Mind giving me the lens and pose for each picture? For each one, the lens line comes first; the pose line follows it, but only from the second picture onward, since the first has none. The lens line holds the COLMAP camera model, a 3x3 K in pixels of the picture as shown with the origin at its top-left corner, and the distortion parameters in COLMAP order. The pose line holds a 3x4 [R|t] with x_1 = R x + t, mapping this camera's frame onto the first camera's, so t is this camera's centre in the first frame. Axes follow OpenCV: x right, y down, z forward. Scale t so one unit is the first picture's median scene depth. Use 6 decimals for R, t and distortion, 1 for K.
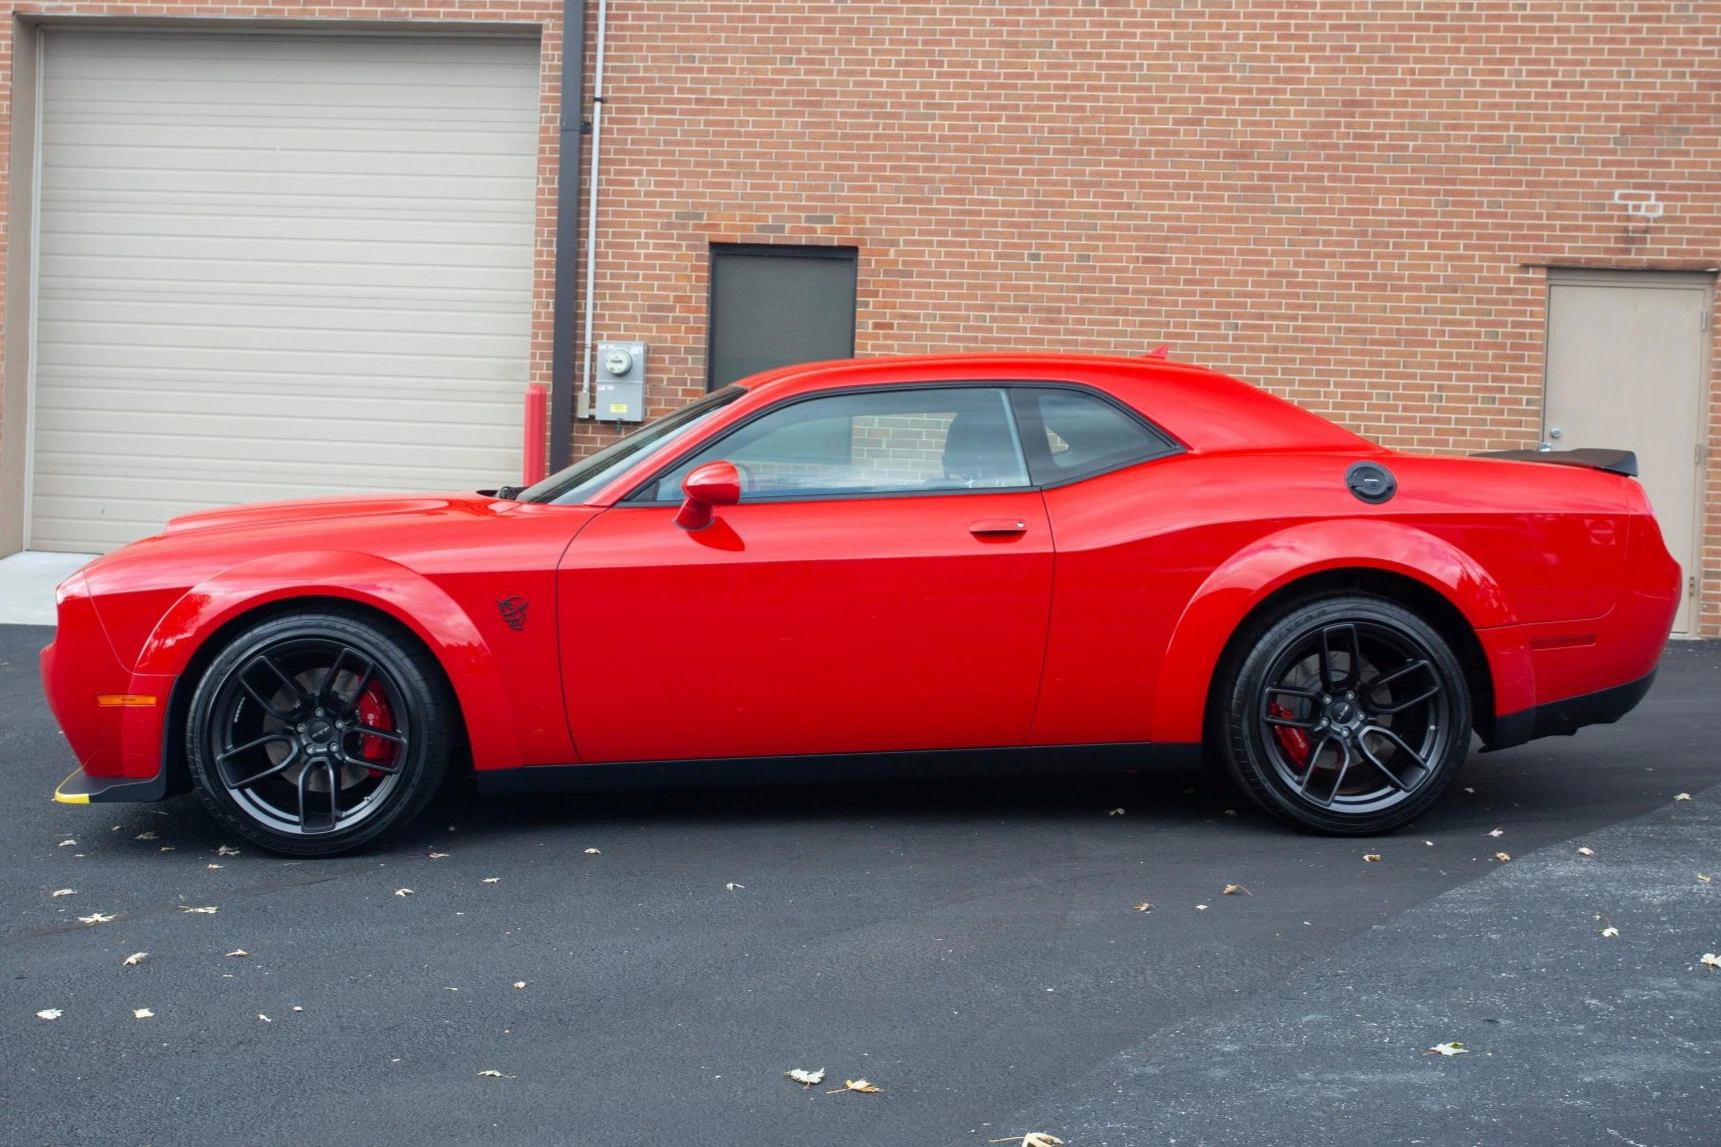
lens RADIAL K [[1937.5, 0, 840.6], [0, 1937.5, 454.9], [0, 0, 1]] dist [-0.015570, 0.146799]
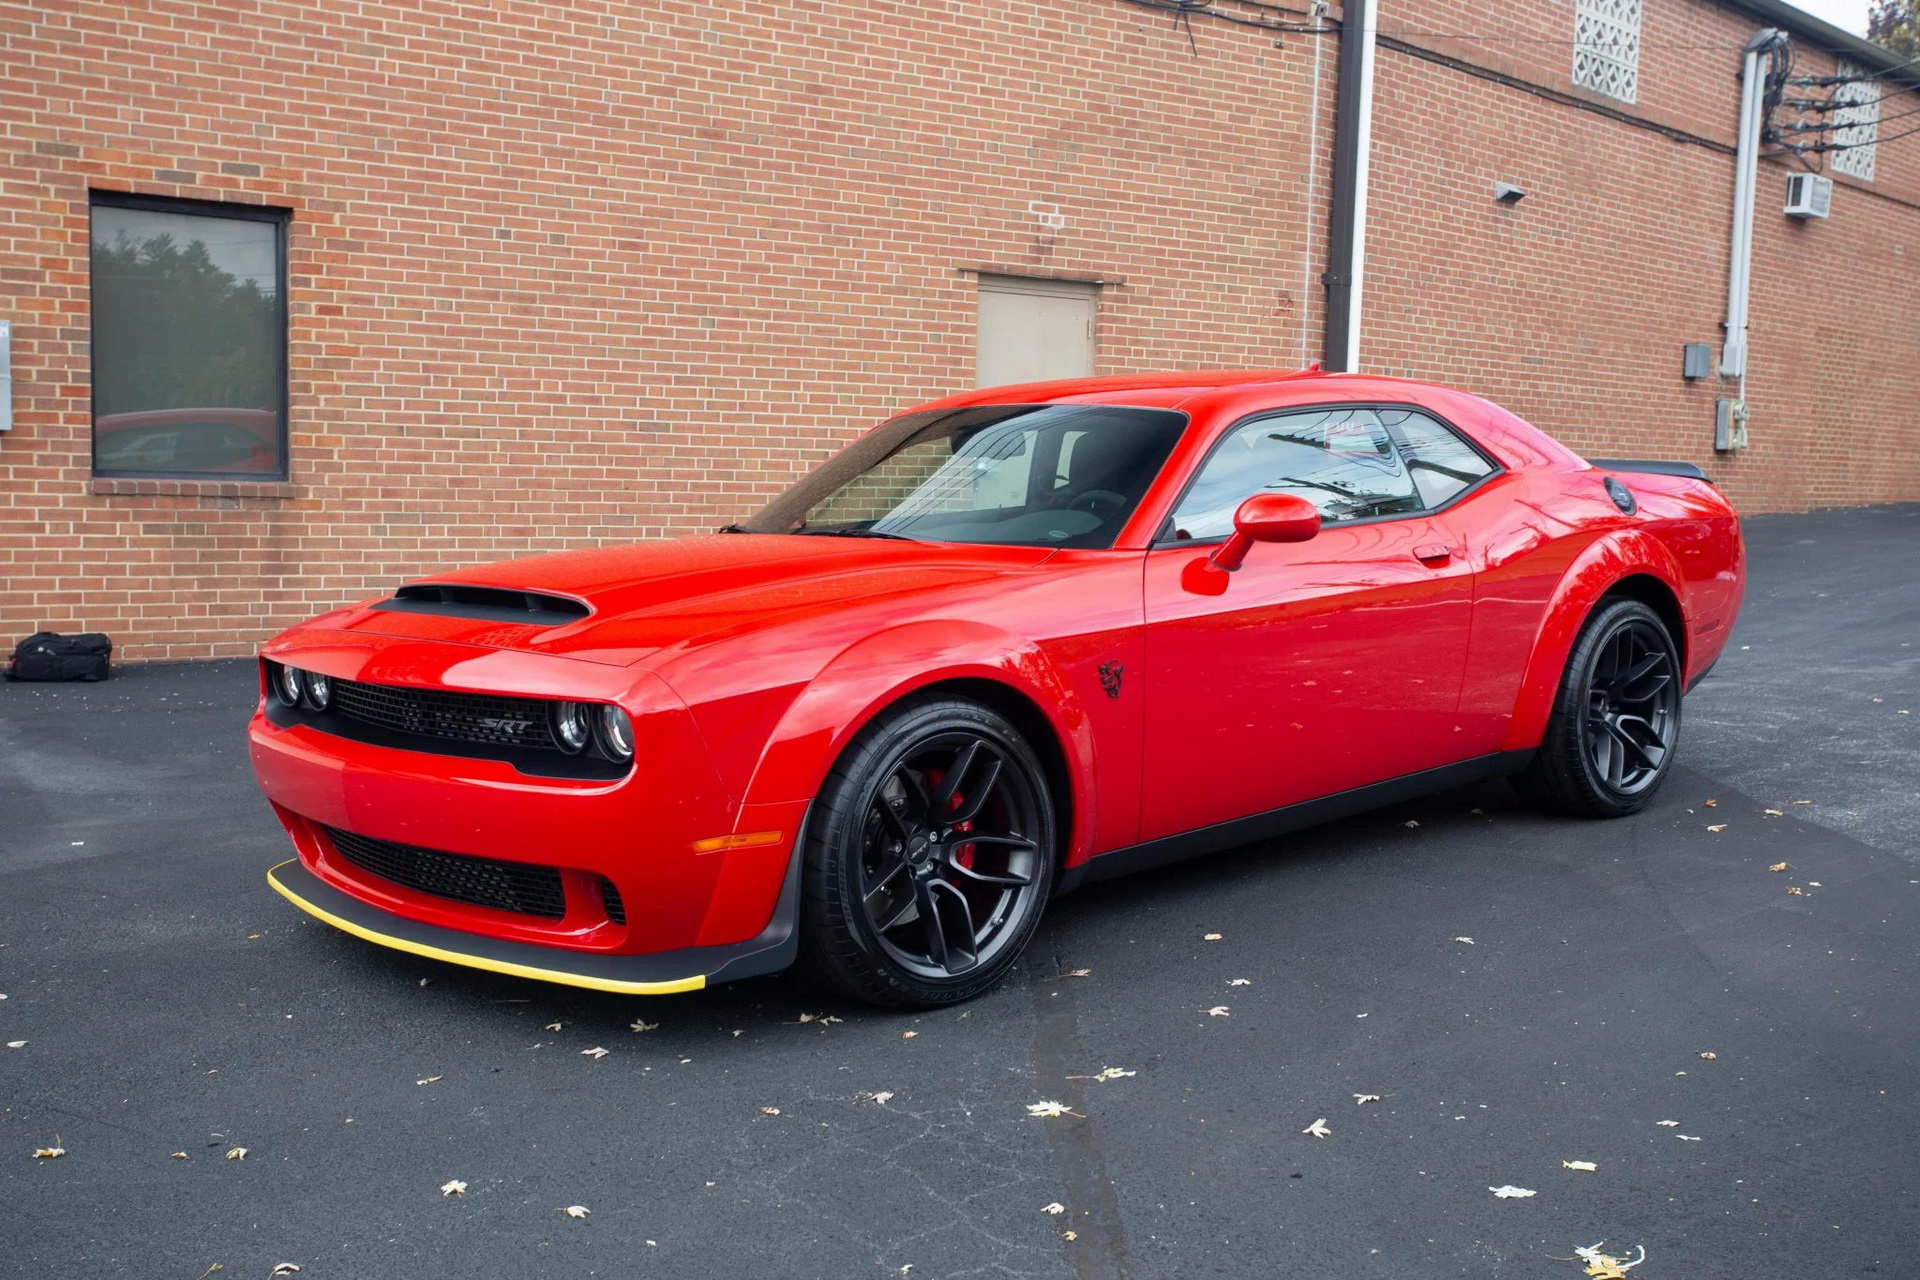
lens RADIAL K [[2095.3, 0, 960.6], [0, 2095.3, 635.9], [0, 0, 1]] dist [0.012752, 0.147807]
pose [[0.756445, -0.072285, 0.650051, -0.364132], [0.013085, 0.995348, 0.095455, -0.011567], [-0.653927, -0.063700, 0.753871, 0.157470]]
